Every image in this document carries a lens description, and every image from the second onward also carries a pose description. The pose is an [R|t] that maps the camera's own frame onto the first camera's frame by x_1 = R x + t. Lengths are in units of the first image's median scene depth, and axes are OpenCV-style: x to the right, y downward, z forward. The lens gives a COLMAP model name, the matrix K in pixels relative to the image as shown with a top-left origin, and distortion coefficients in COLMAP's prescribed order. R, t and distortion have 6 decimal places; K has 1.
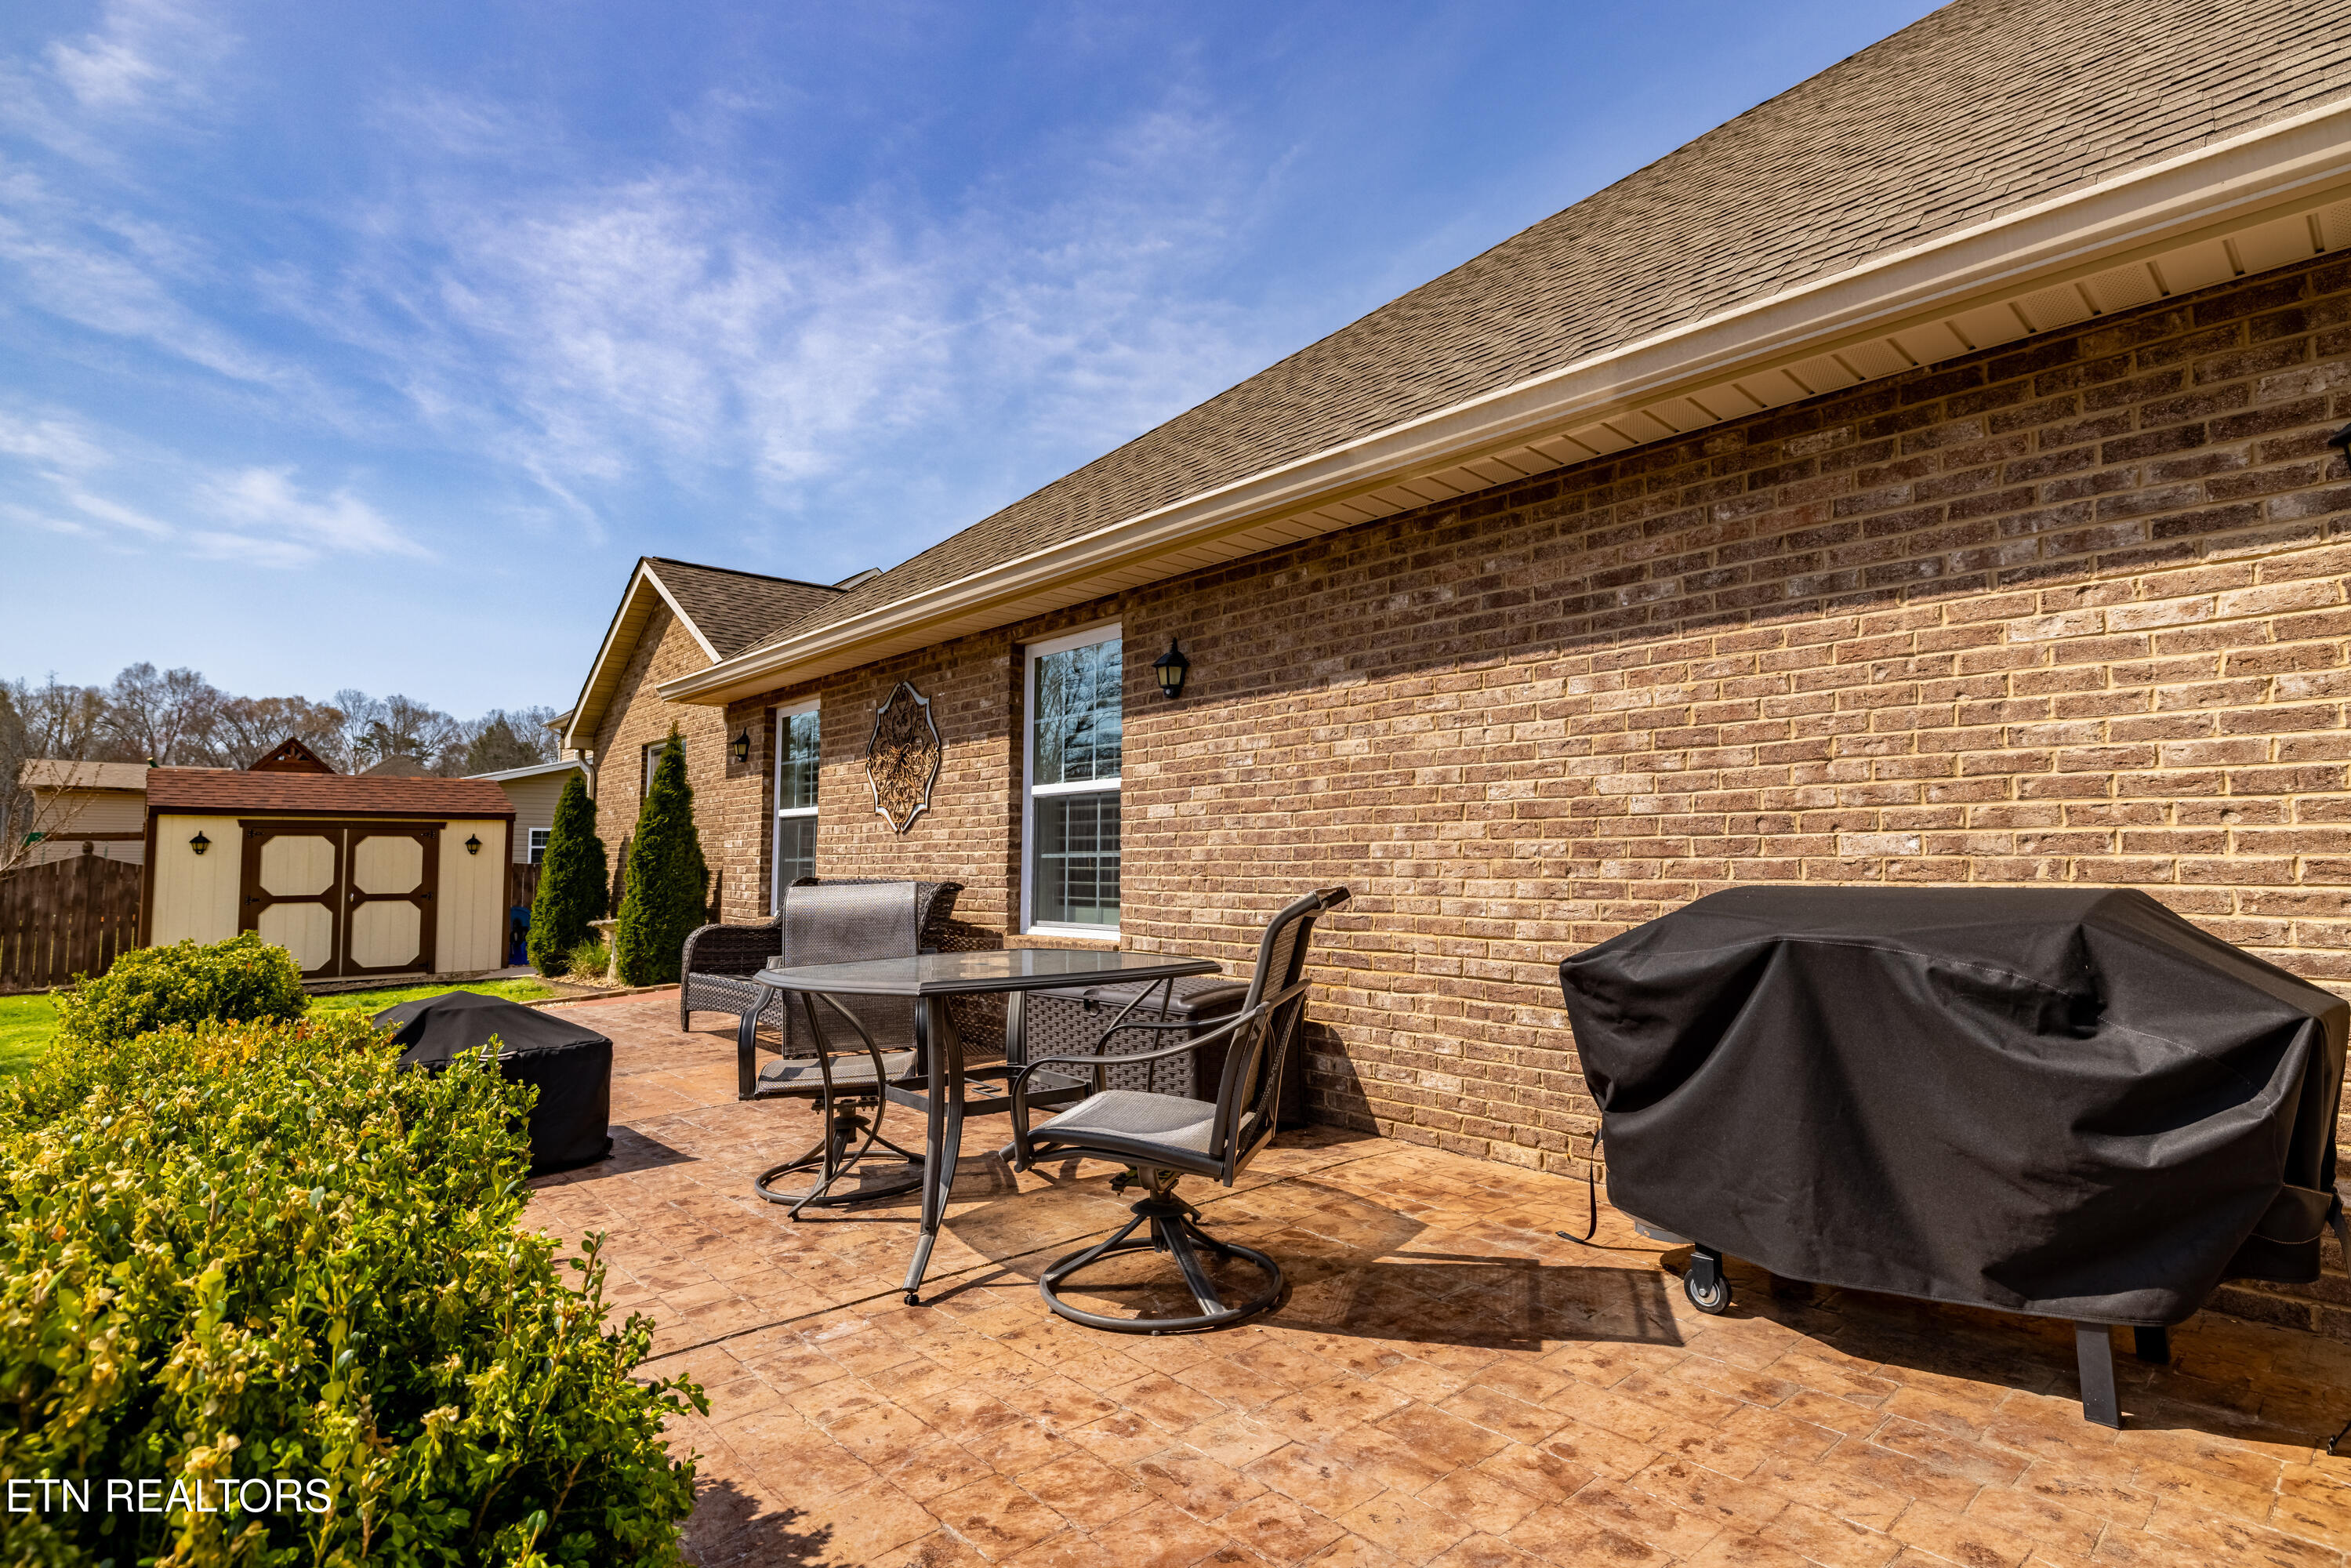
lens RADIAL K [[1166.7, 0, 1175.5], [0, 1166.7, 784.0], [0, 0, 1]] dist [-0.007513, -0.000391]
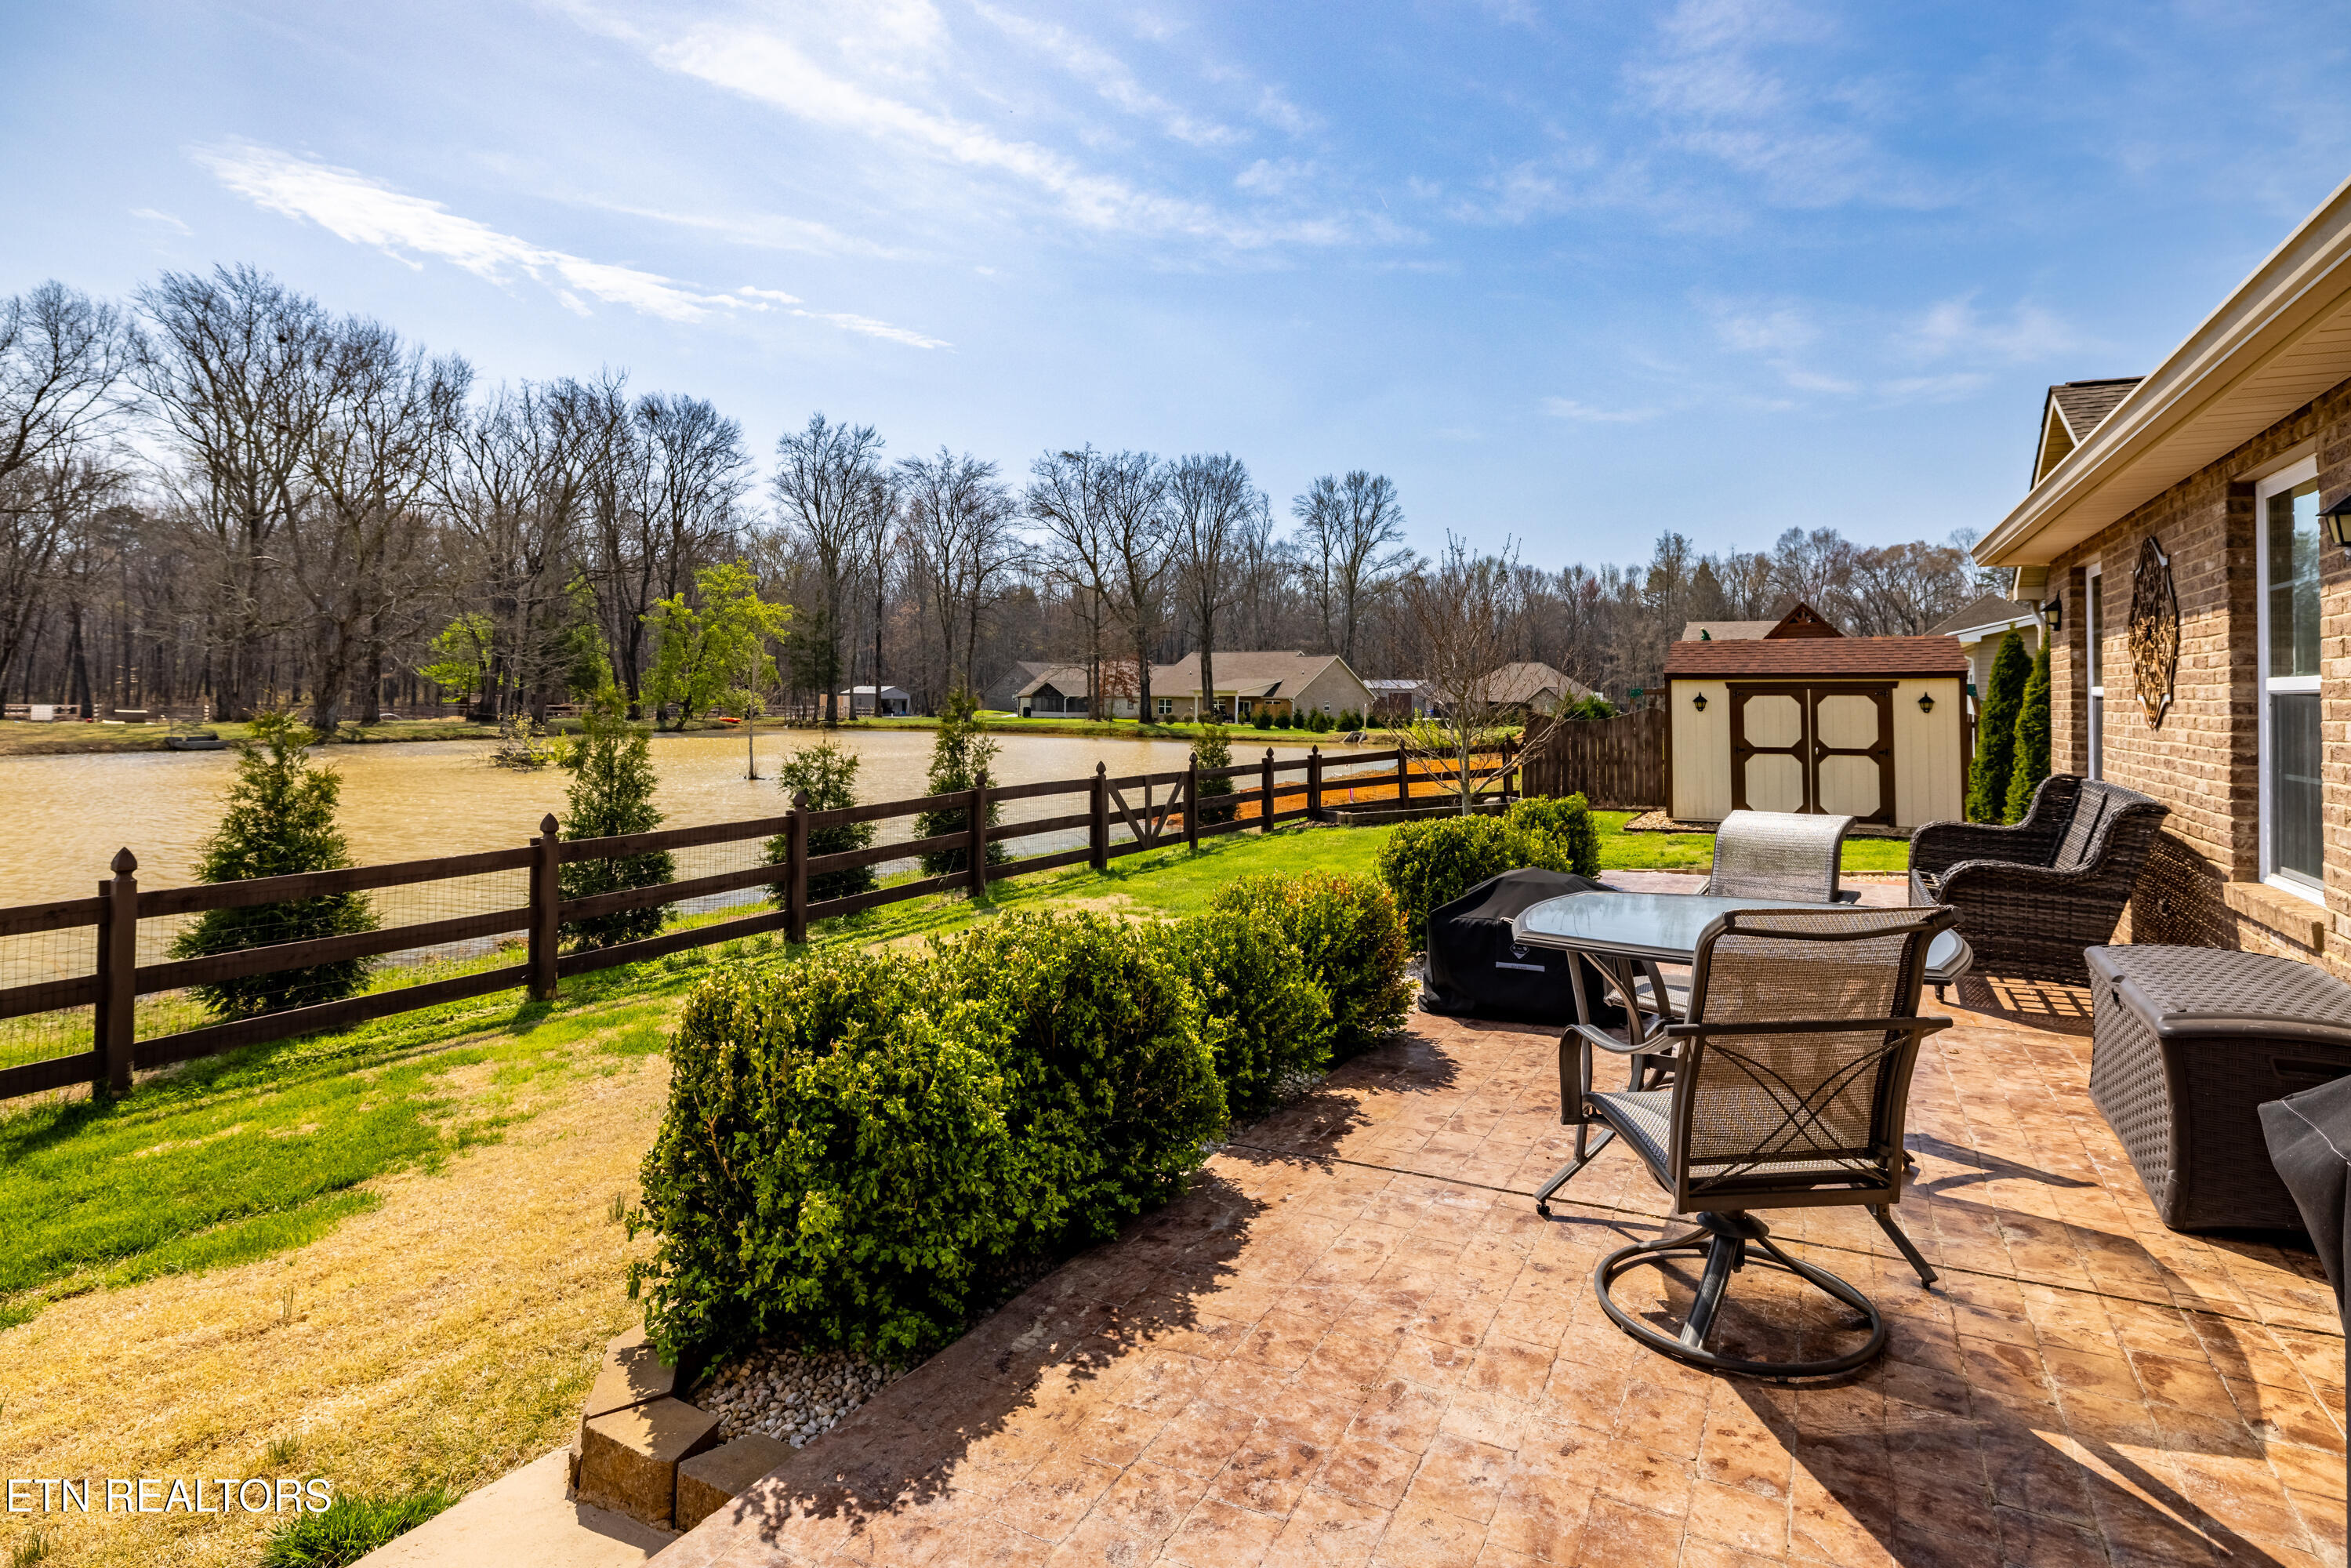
lens RADIAL K [[1194.3, 0, 1219.3], [0, 1194.3, 655.8], [0, 0, 1]] dist [-0.003336, -0.000757]
pose [[0.368244, -0.025970, -0.929366, 0.151882], [0.057551, 0.998330, -0.005094, -0.021467], [0.927946, -0.051610, 0.369123, 0.062614]]
